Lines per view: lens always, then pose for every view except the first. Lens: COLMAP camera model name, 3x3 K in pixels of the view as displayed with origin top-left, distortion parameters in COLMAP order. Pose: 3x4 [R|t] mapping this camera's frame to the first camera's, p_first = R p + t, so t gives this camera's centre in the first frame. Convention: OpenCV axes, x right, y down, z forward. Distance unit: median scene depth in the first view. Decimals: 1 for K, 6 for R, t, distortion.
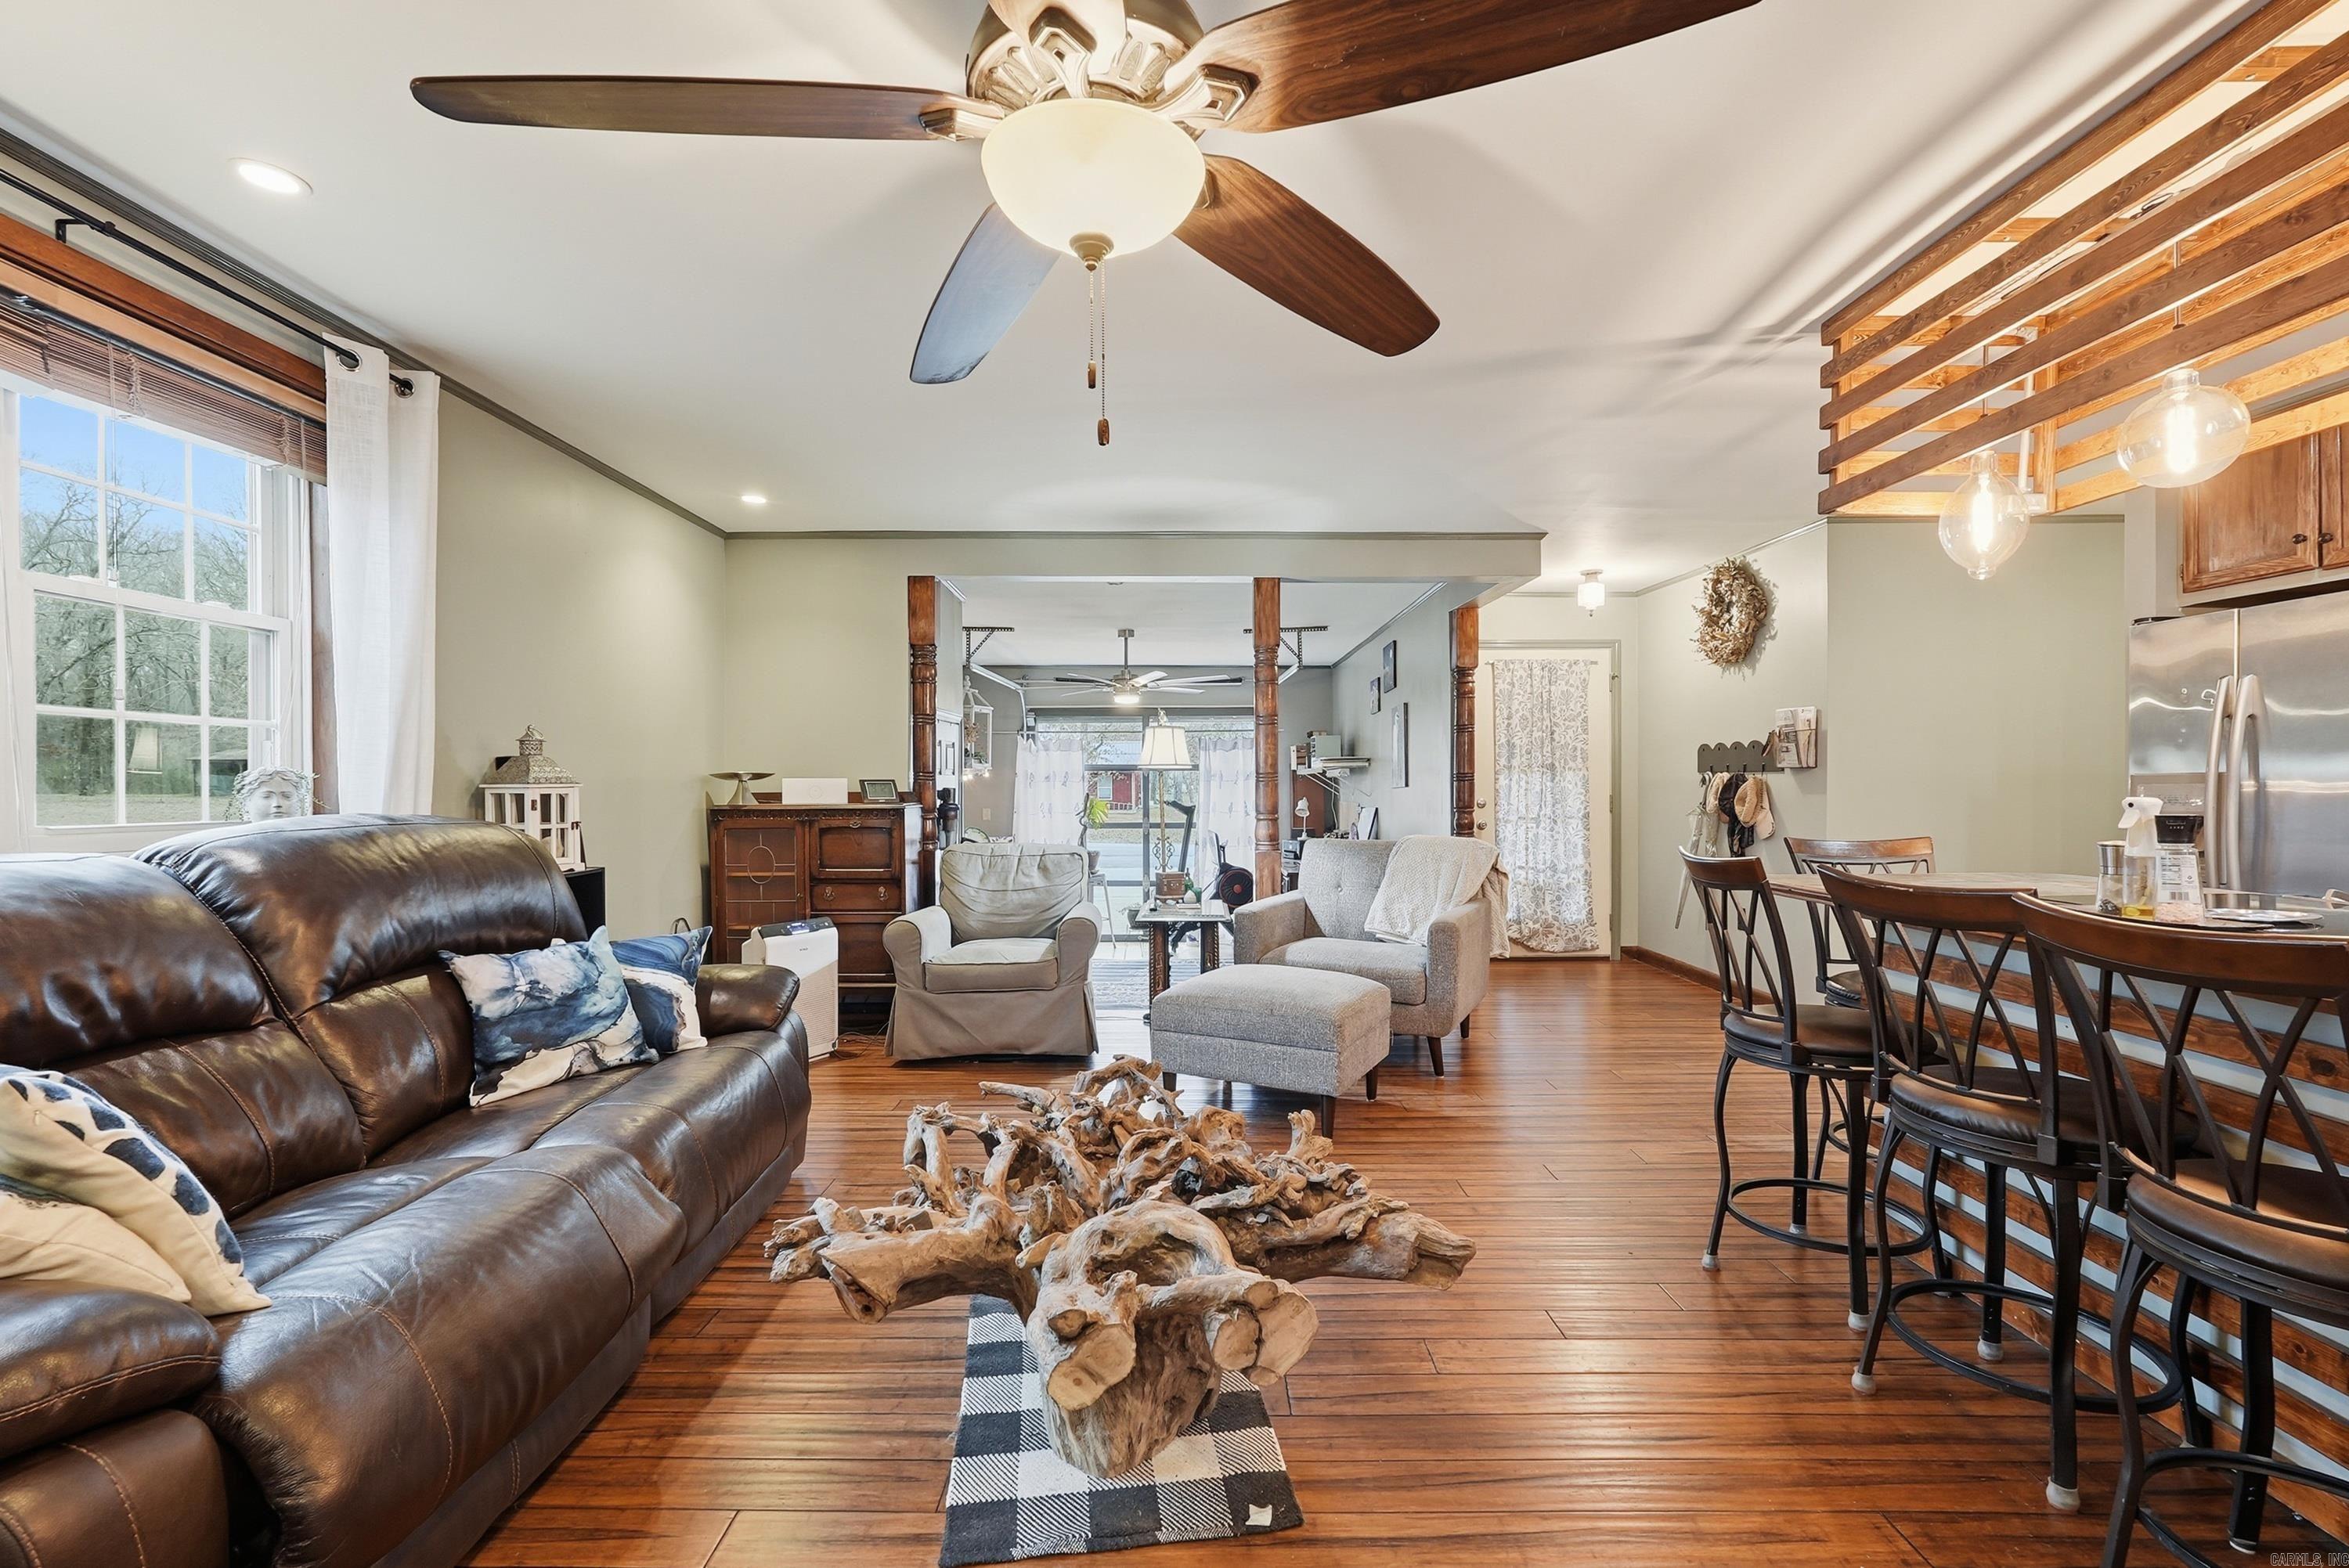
lens RADIAL K [[1063.1, 0, 1173.9], [0, 1063.1, 795.0], [0, 0, 1]] dist [-0.015923, 0.007379]
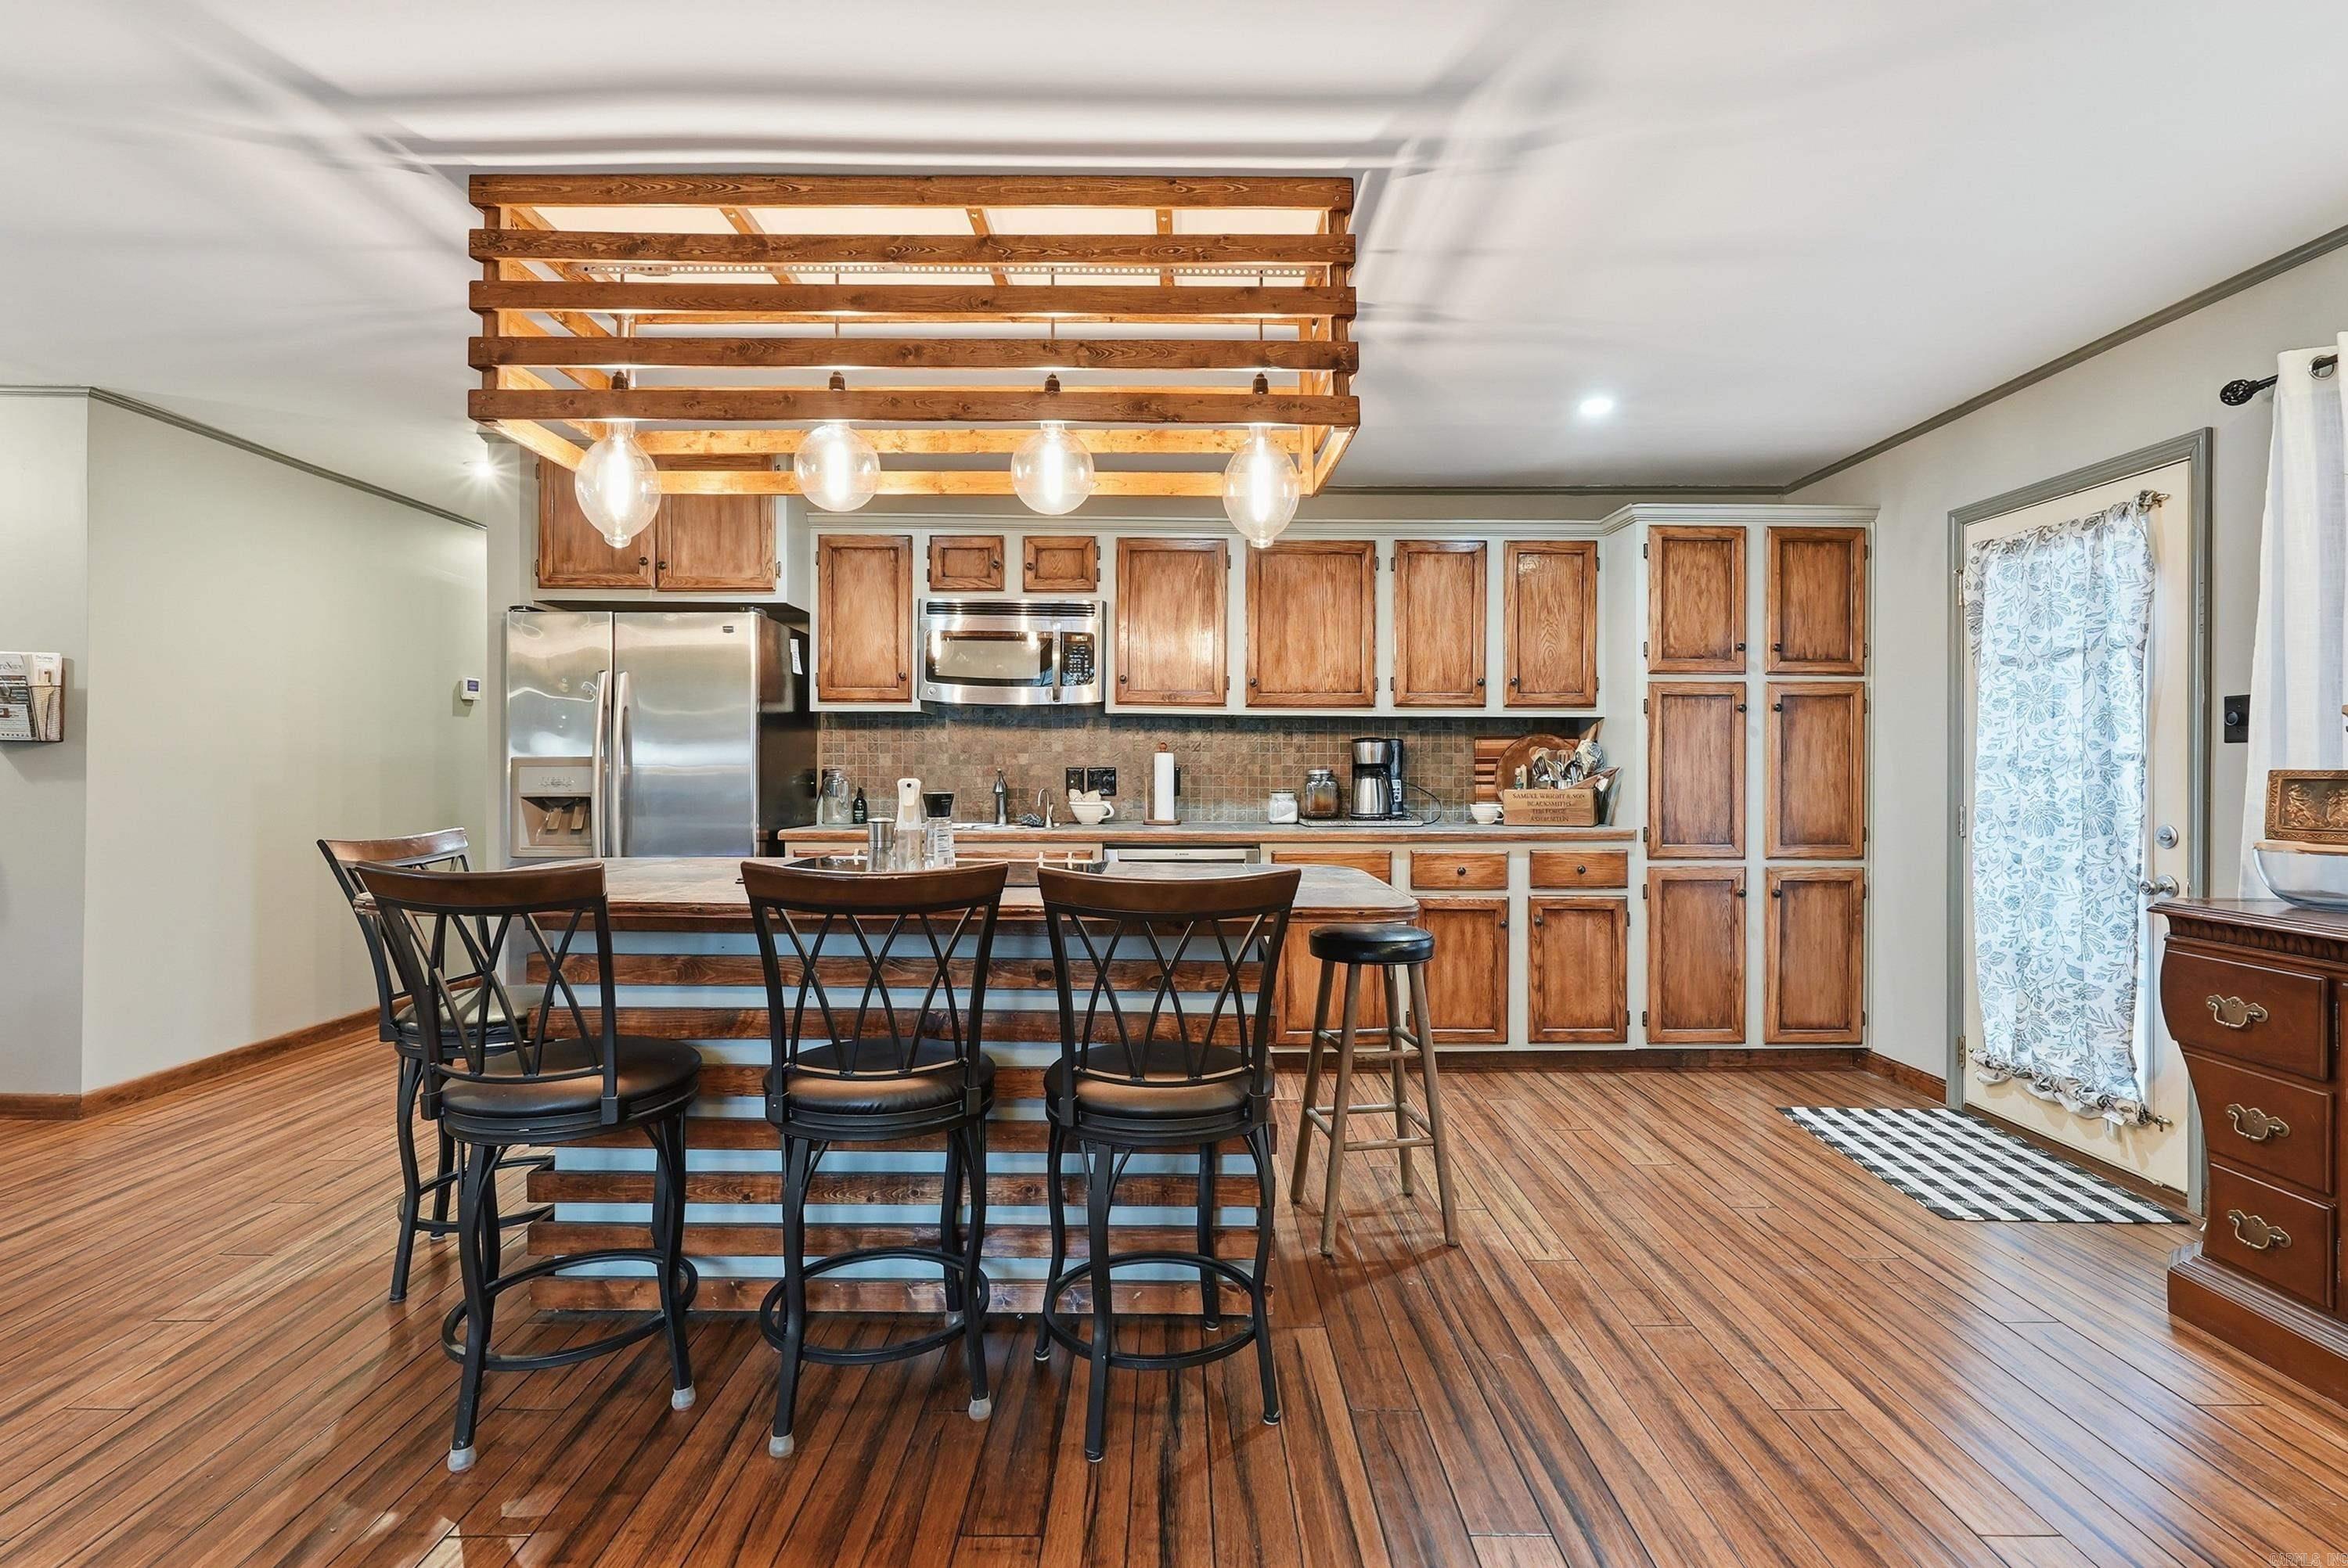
lens RADIAL K [[1062.6, 0, 1151.9], [0, 1062.6, 766.6], [0, 0, 1]] dist [-0.015923, 0.007379]
pose [[-0.004448, 0.002574, 0.999987, -0.108116], [0.007608, 0.999968, -0.002540, -0.002357], [-0.999961, 0.007596, -0.004467, 0.325992]]
